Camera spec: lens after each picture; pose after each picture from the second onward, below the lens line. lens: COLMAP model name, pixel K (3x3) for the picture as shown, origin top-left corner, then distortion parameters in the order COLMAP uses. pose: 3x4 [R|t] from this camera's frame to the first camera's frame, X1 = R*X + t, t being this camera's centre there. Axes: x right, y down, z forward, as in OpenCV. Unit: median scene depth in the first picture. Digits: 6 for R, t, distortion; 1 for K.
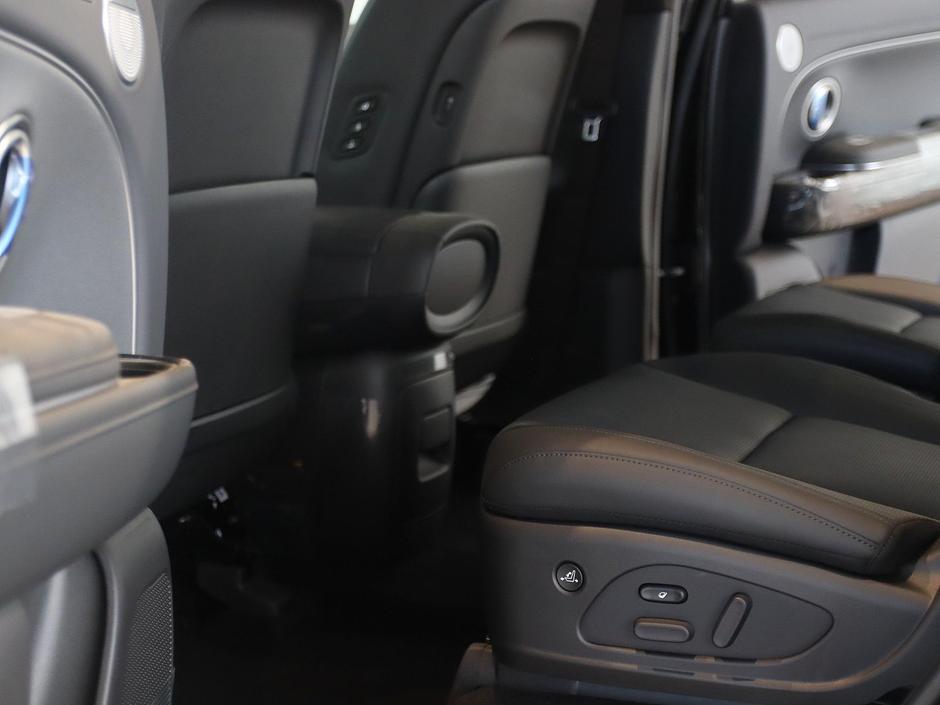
lens RADIAL K [[1815.0, 0, 470.6], [0, 1815.0, 350.7], [0, 0, 1]] dist [0.102037, 0.000000]
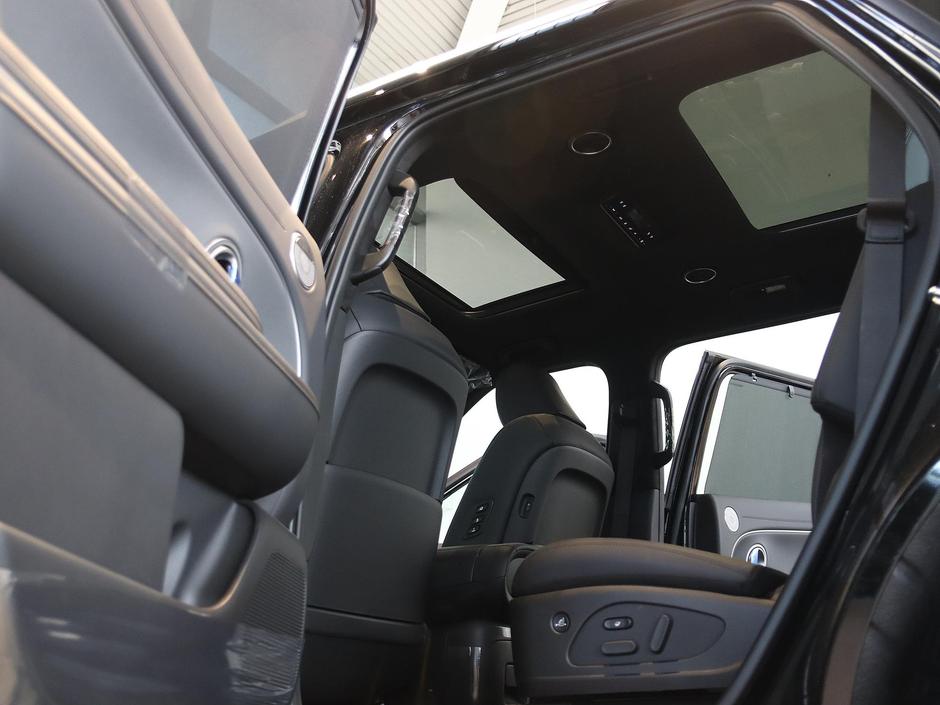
lens RADIAL K [[983.2, 0, 469.3], [0, 983.2, 349.9], [0, 0, 1]] dist [0.005333, 0.000000]
pose [[0.992465, -0.033890, -0.117750, 0.074779], [-0.027321, 0.875590, -0.482282, 0.294827], [0.119446, 0.481865, 0.868066, 0.113280]]
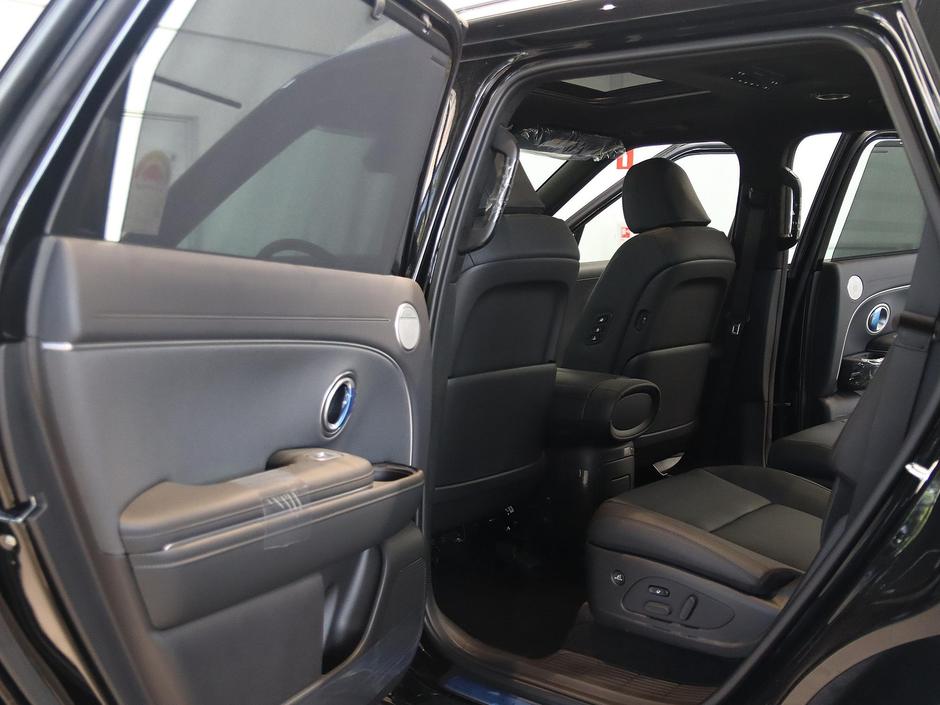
lens RADIAL K [[1014.6, 0, 470.7], [0, 1014.6, 356.7], [0, 0, 1]] dist [-0.015970, 0.000000]
pose [[0.956096, 0.051999, -0.288403, 0.191128], [-0.063750, 0.997469, -0.031497, -0.073099], [0.286035, 0.048500, 0.956991, -0.163103]]
